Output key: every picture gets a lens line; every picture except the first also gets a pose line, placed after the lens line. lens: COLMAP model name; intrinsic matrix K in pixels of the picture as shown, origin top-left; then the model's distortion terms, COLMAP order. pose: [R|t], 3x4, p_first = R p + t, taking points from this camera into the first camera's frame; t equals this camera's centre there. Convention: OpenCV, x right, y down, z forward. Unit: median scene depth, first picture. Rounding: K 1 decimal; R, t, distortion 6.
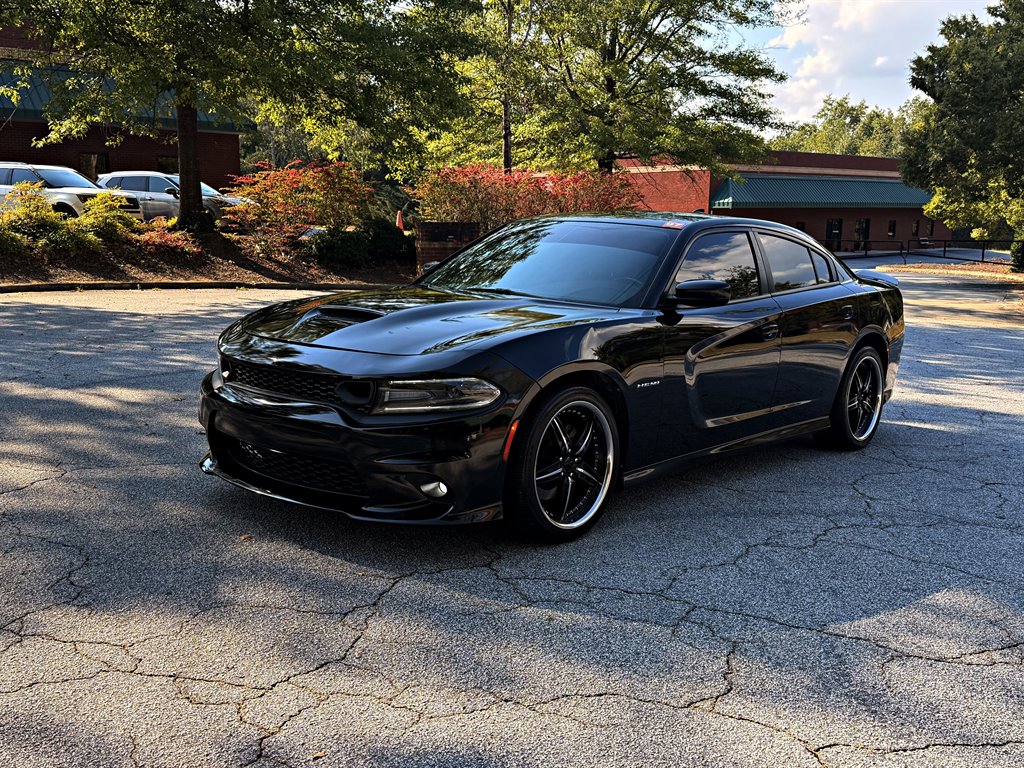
lens RADIAL K [[998.8, 0, 515.3], [0, 998.8, 386.4], [0, 0, 1]] dist [0.135727, -0.283863]
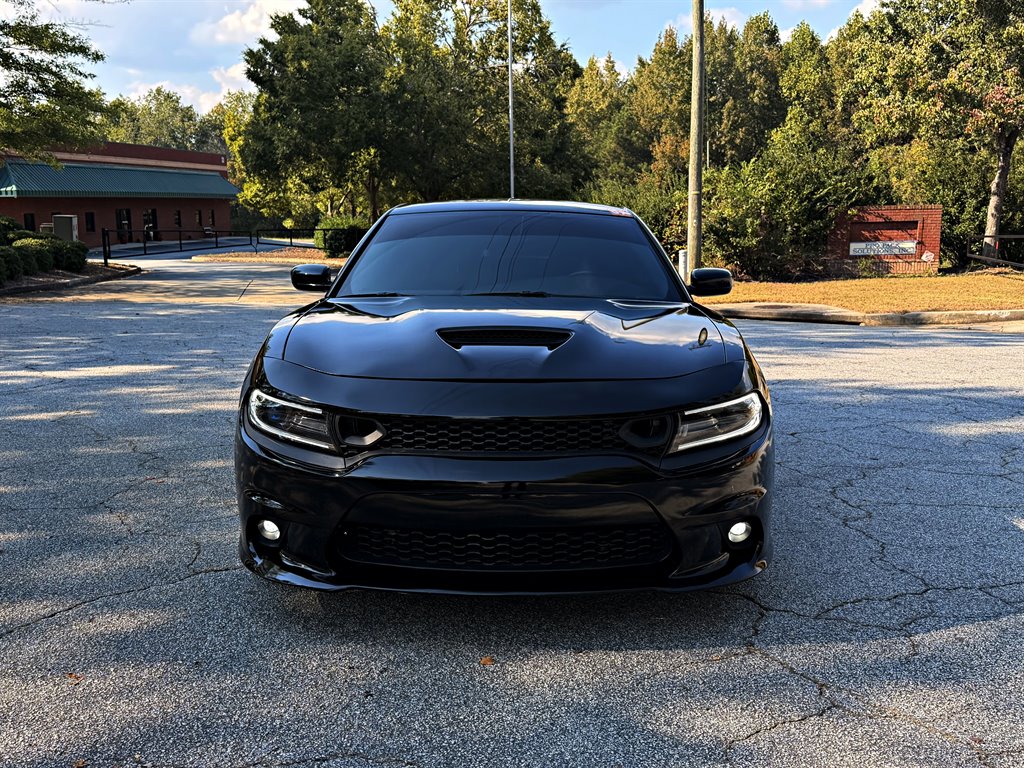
lens RADIAL K [[998.8, 0, 515.3], [0, 998.8, 386.4], [0, 0, 1]] dist [0.135727, -0.283863]
pose [[0.748181, -0.124174, 0.651772, -0.108318], [0.117729, 0.991589, 0.053772, -0.012658], [-0.652967, 0.036501, 0.756507, 0.069308]]
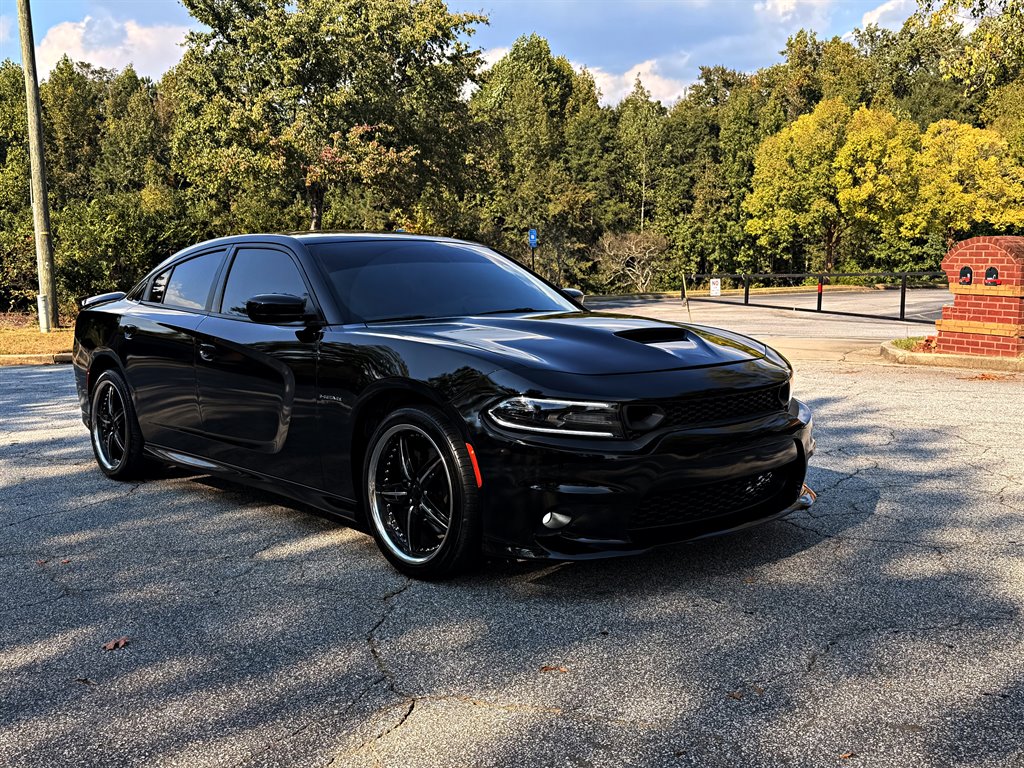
lens RADIAL K [[998.8, 0, 515.3], [0, 998.8, 386.4], [0, 0, 1]] dist [0.135727, -0.283863]
pose [[0.107340, -0.137572, 0.984658, -0.183097], [0.168147, 0.978626, 0.118399, -0.026562], [-0.979900, 0.152858, 0.128178, 0.166747]]
